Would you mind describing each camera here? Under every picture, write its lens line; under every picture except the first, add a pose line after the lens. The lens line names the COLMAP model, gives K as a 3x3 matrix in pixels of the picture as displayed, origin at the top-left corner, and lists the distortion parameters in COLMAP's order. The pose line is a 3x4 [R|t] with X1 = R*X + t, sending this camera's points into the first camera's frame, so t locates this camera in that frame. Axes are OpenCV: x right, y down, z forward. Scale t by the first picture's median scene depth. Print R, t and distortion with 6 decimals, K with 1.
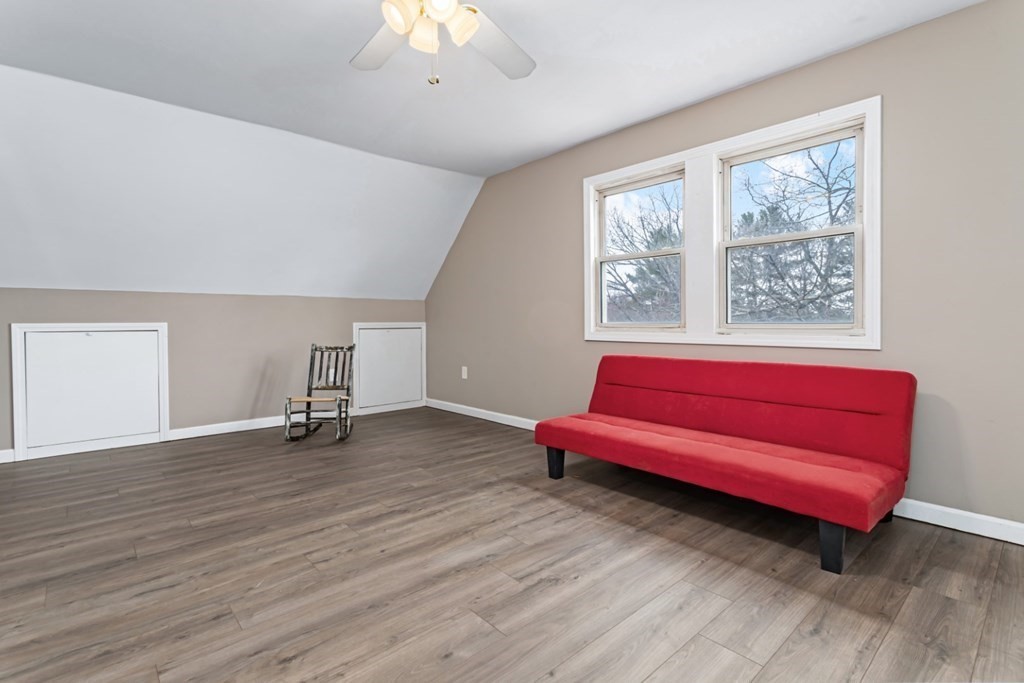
lens RADIAL K [[491.8, 0, 513.0], [0, 491.8, 322.5], [0, 0, 1]] dist [0.002504, 0.000790]
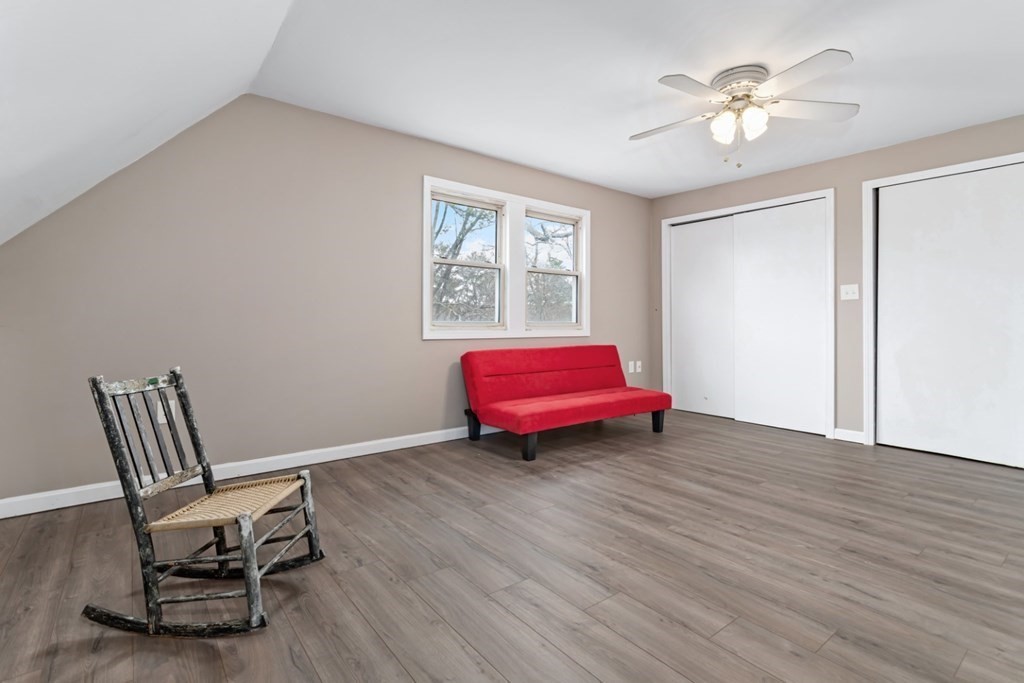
lens RADIAL K [[491.8, 0, 513.0], [0, 491.8, 322.5], [0, 0, 1]] dist [0.002504, 0.000790]
pose [[0.051466, 0.004558, 0.998664, -1.430123], [-0.000376, 0.999990, -0.004545, 0.009876], [-0.998675, -0.000142, 0.051467, 1.349317]]
